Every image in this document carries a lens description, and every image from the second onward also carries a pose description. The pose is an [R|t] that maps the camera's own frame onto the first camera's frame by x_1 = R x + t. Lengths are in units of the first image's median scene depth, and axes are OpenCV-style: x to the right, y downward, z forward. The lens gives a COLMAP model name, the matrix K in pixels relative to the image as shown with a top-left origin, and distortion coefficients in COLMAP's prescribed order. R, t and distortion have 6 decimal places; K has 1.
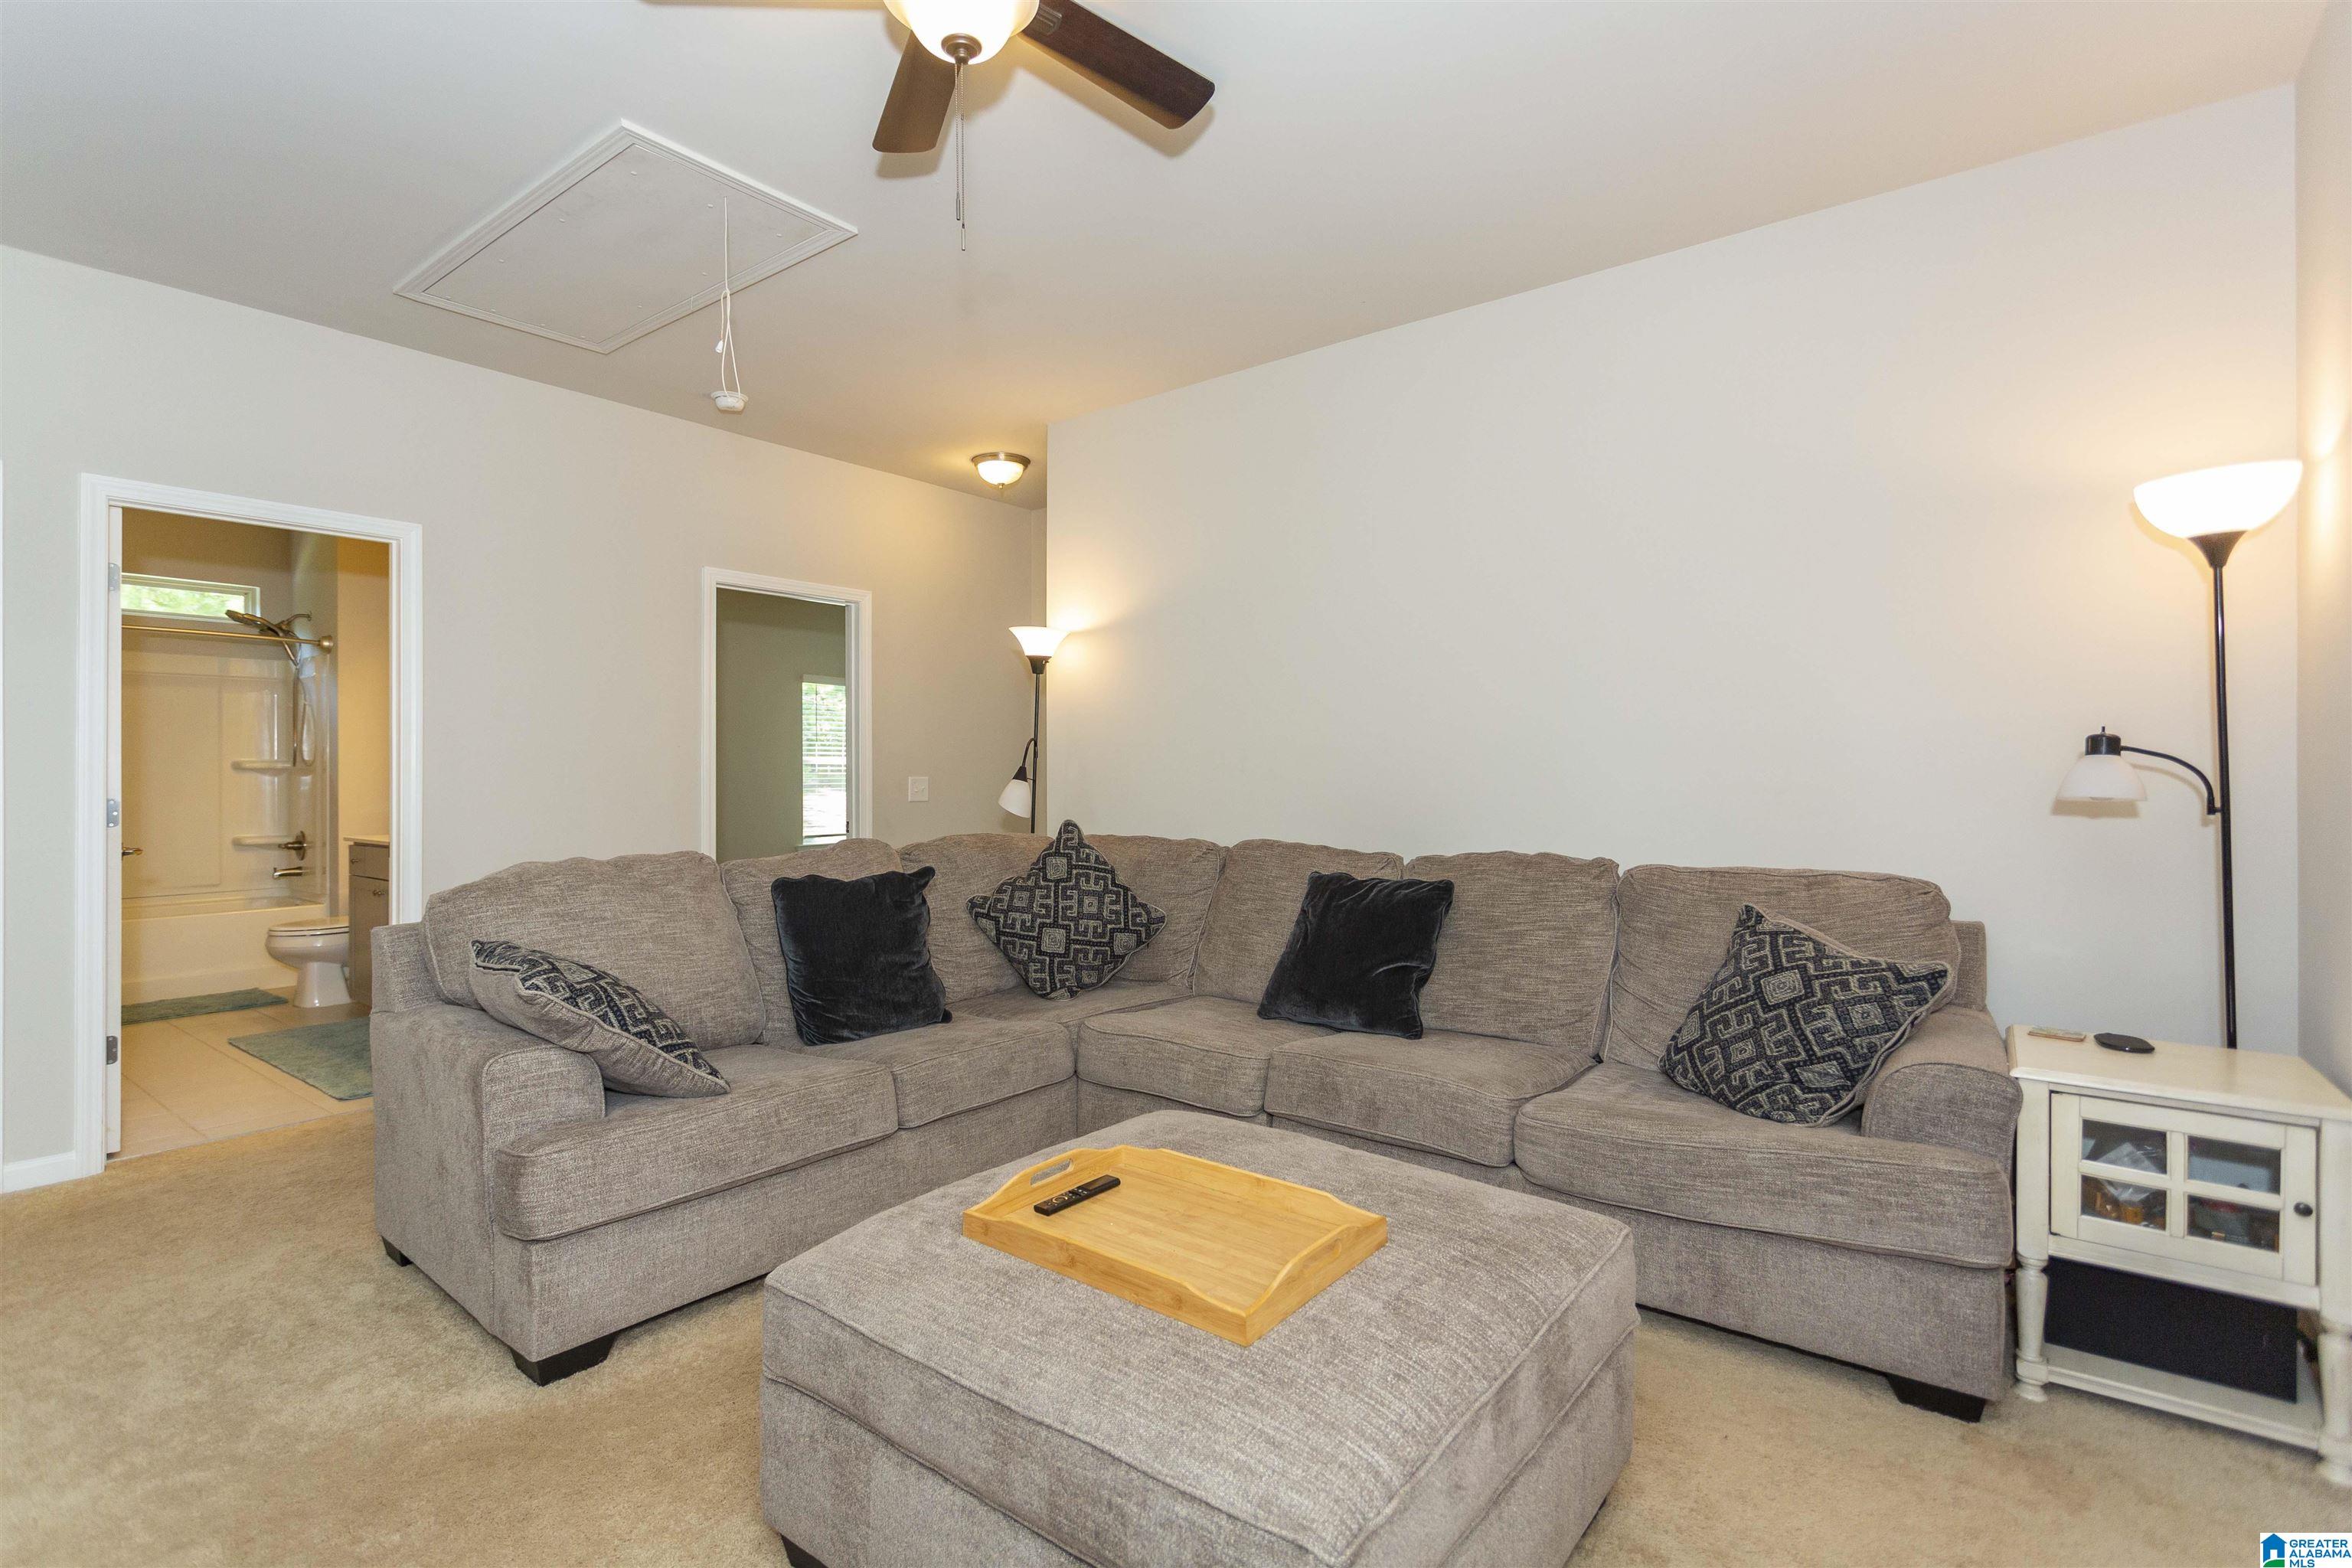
lens RADIAL K [[1124.1, 0, 1152.1], [0, 1124.1, 758.8], [0, 0, 1]] dist [0.002549, 0.000728]
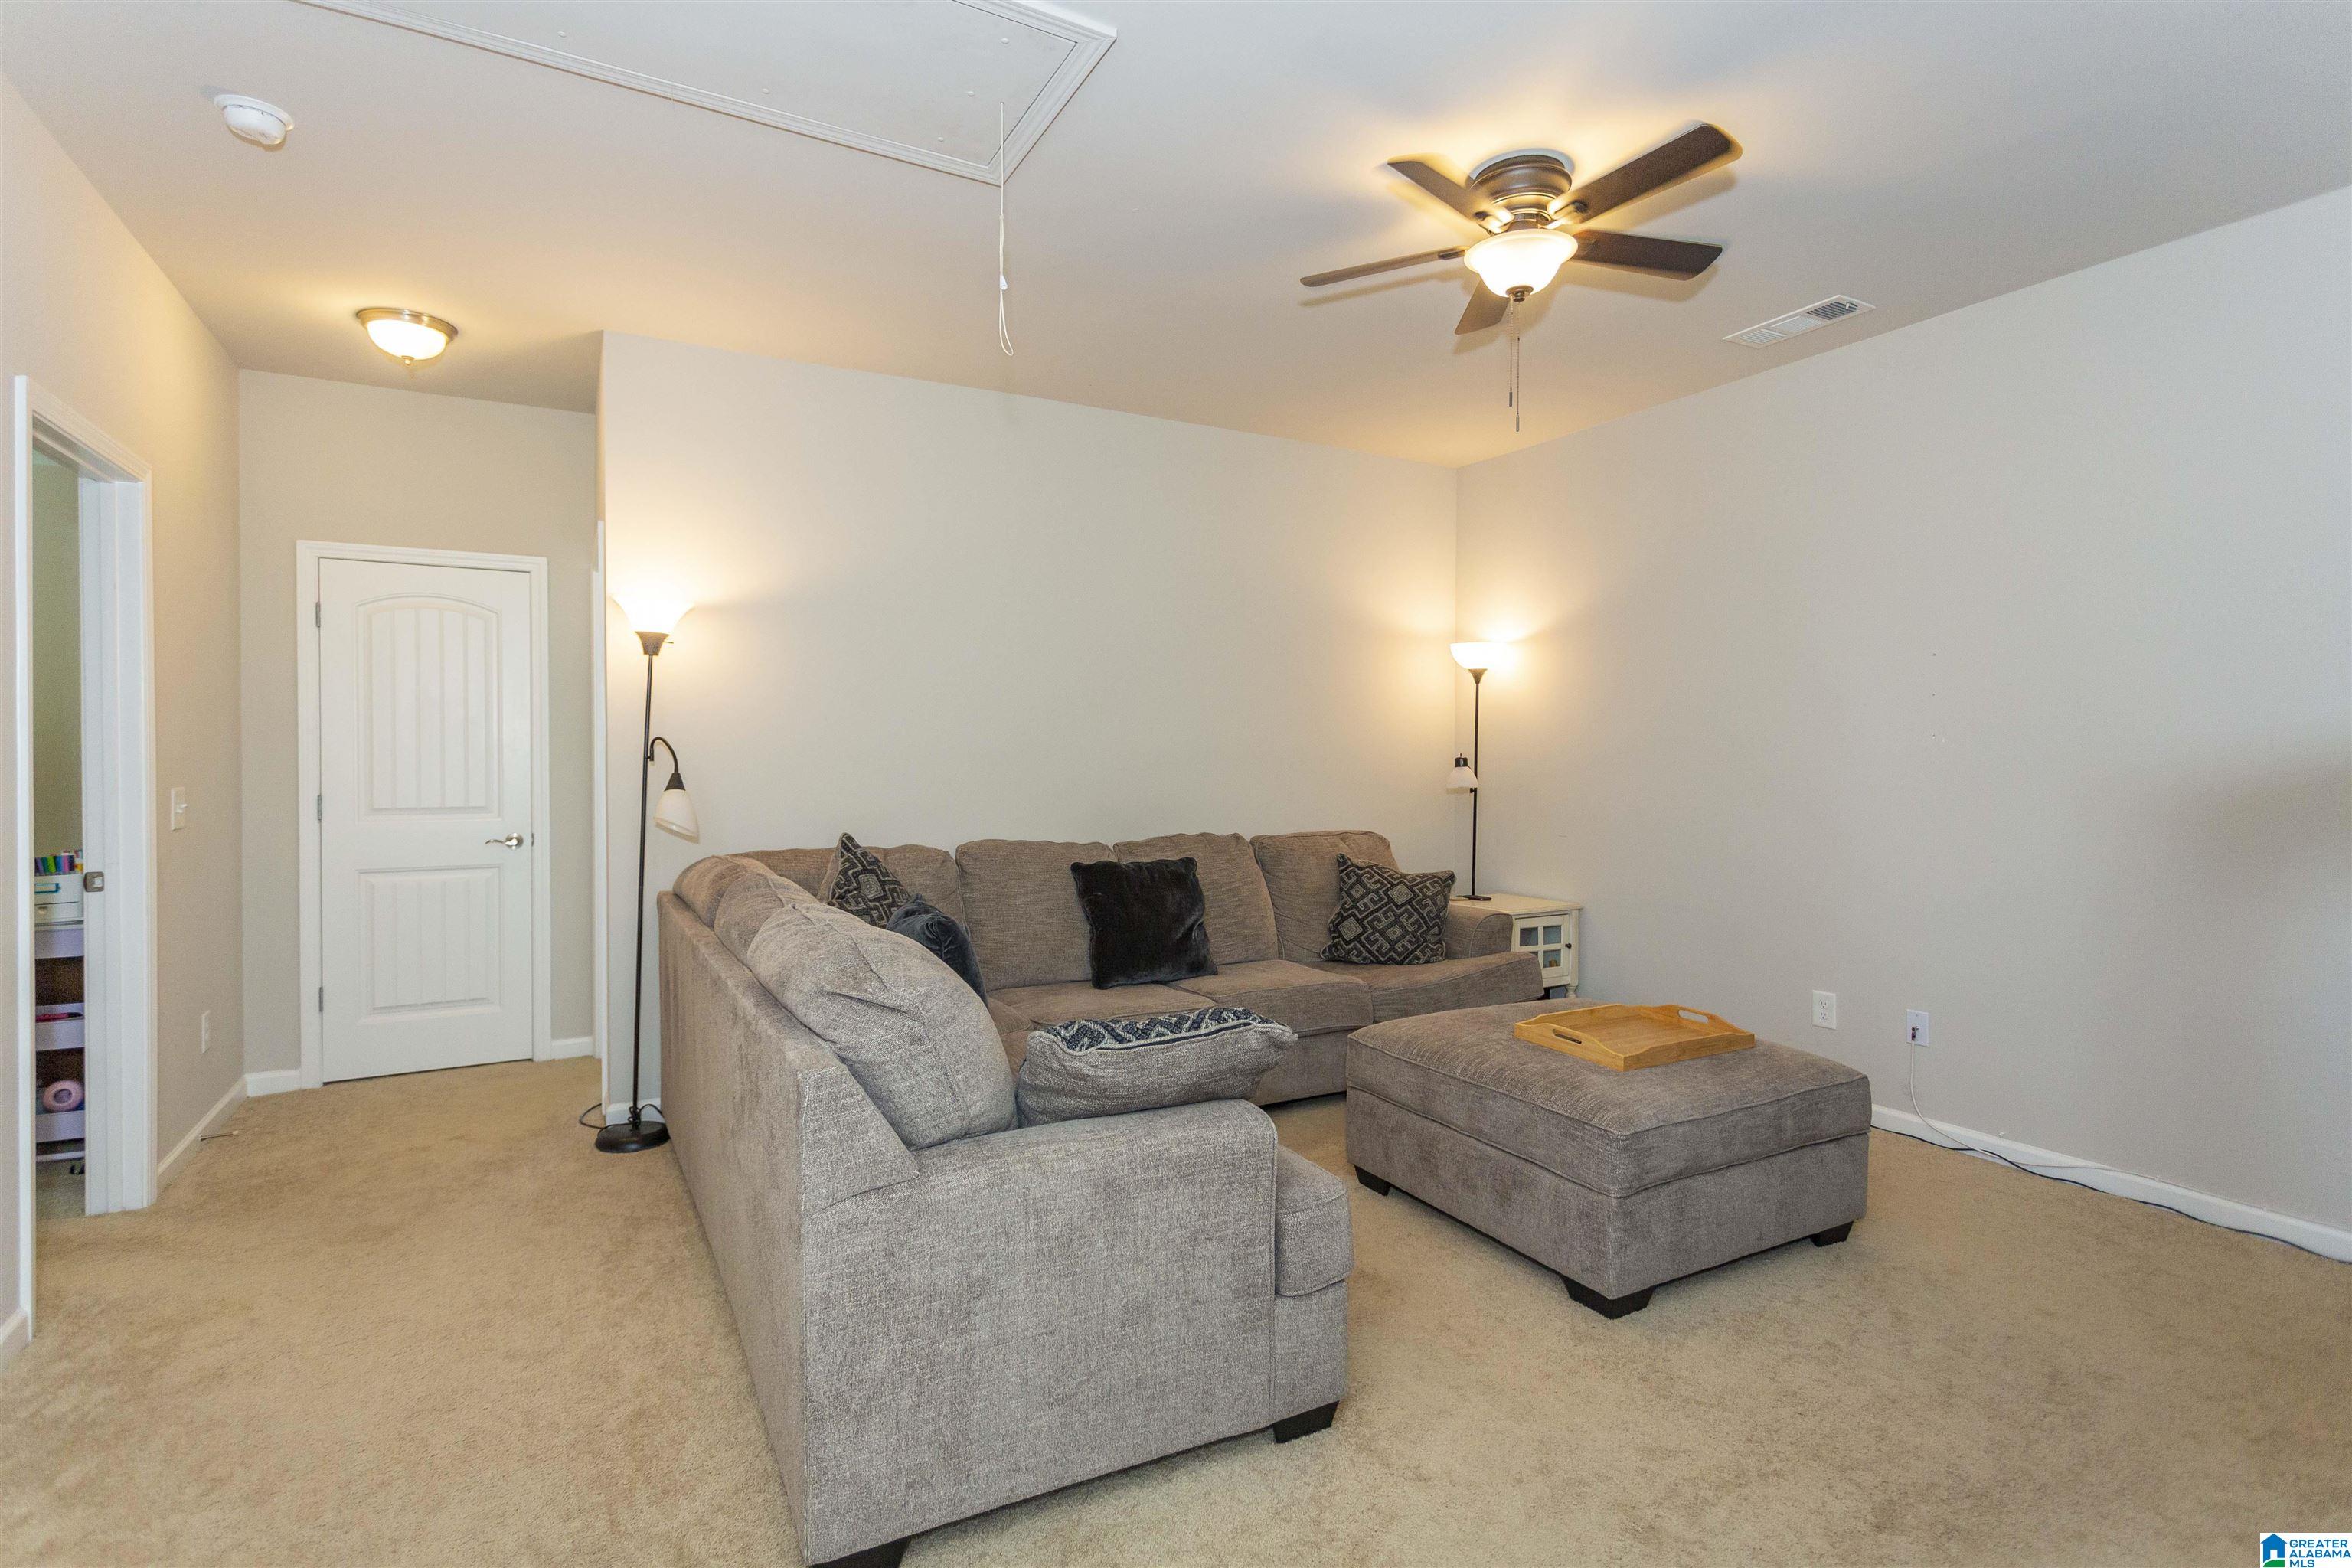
lens RADIAL K [[1101.2, 0, 1153.6], [0, 1101.2, 771.1], [0, 0, 1]] dist [0.005222, 0.001001]
pose [[0.383928, -0.005243, 0.923348, -0.794679], [-0.010812, 0.999890, 0.010174, -0.006593], [-0.923300, -0.013889, 0.383829, 0.440627]]
